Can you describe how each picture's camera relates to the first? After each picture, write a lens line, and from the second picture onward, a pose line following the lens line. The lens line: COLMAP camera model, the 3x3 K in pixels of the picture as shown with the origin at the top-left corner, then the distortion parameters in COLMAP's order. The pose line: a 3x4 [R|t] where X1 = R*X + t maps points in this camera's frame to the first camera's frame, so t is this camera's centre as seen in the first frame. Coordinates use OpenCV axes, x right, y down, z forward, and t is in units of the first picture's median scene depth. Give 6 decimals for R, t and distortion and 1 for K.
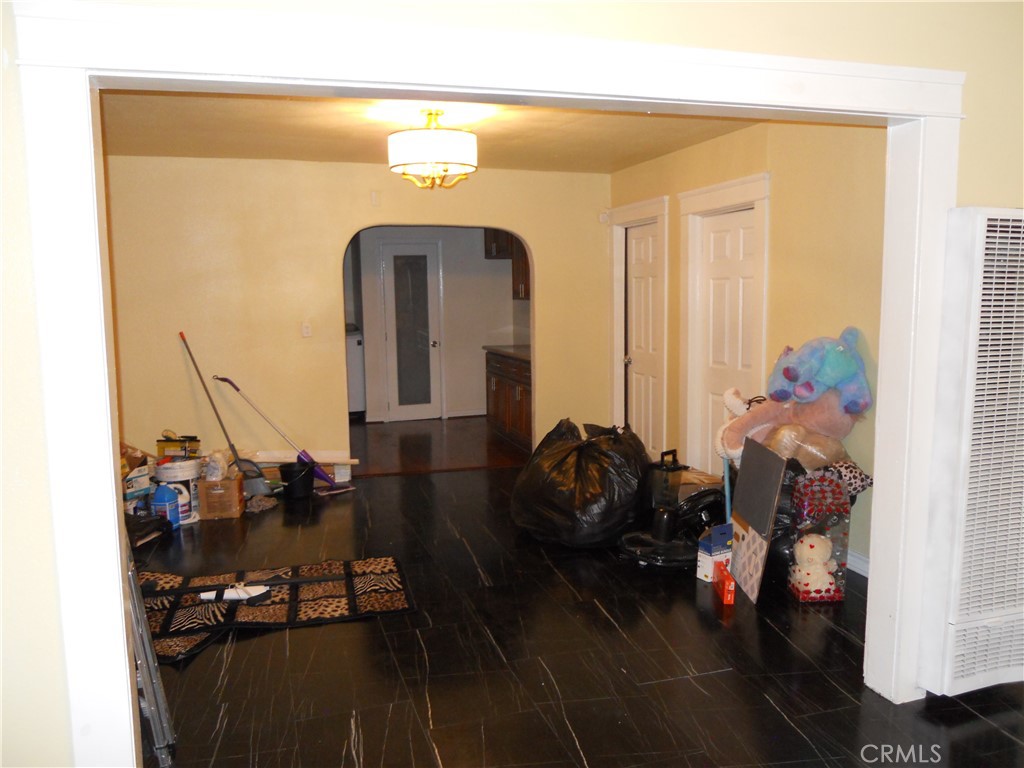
lens RADIAL K [[836.3, 0, 512.0], [0, 836.3, 384.0], [0, 0, 1]] dist [-0.013926, -0.002191]
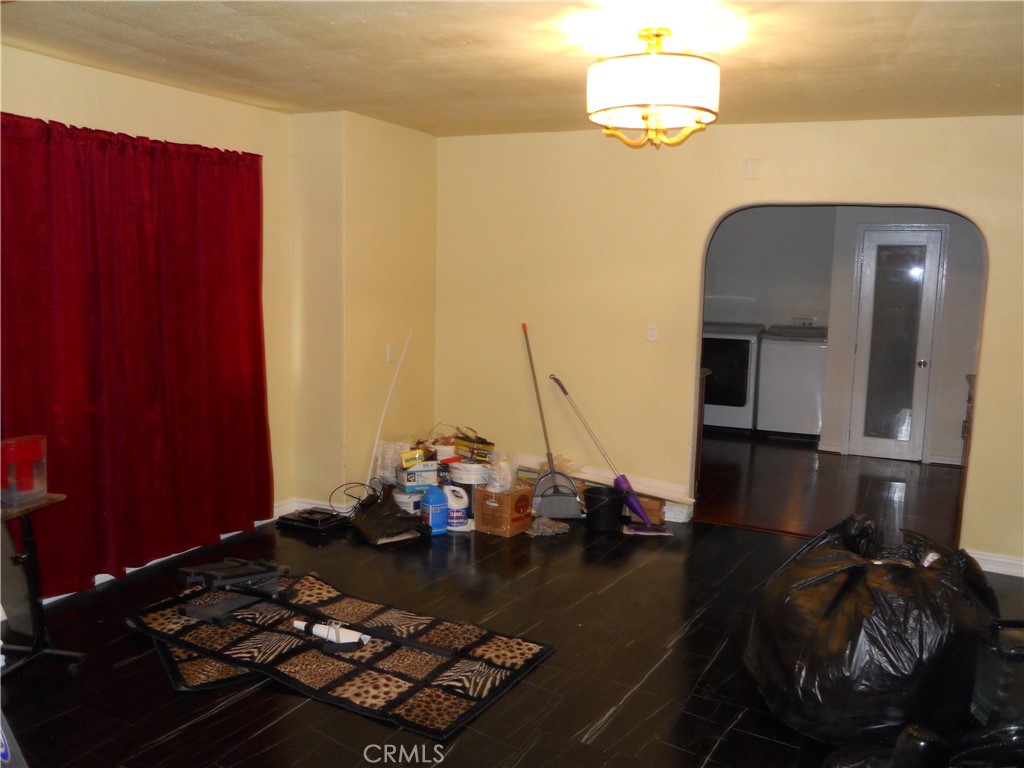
lens RADIAL K [[836.3, 0, 512.0], [0, 836.3, 384.0], [0, 0, 1]] dist [-0.013926, -0.002191]
pose [[0.729418, 0.122085, -0.673086, 0.254848], [-0.112820, 0.991941, 0.057657, -0.054176], [0.674701, 0.033882, 0.737313, 0.343661]]
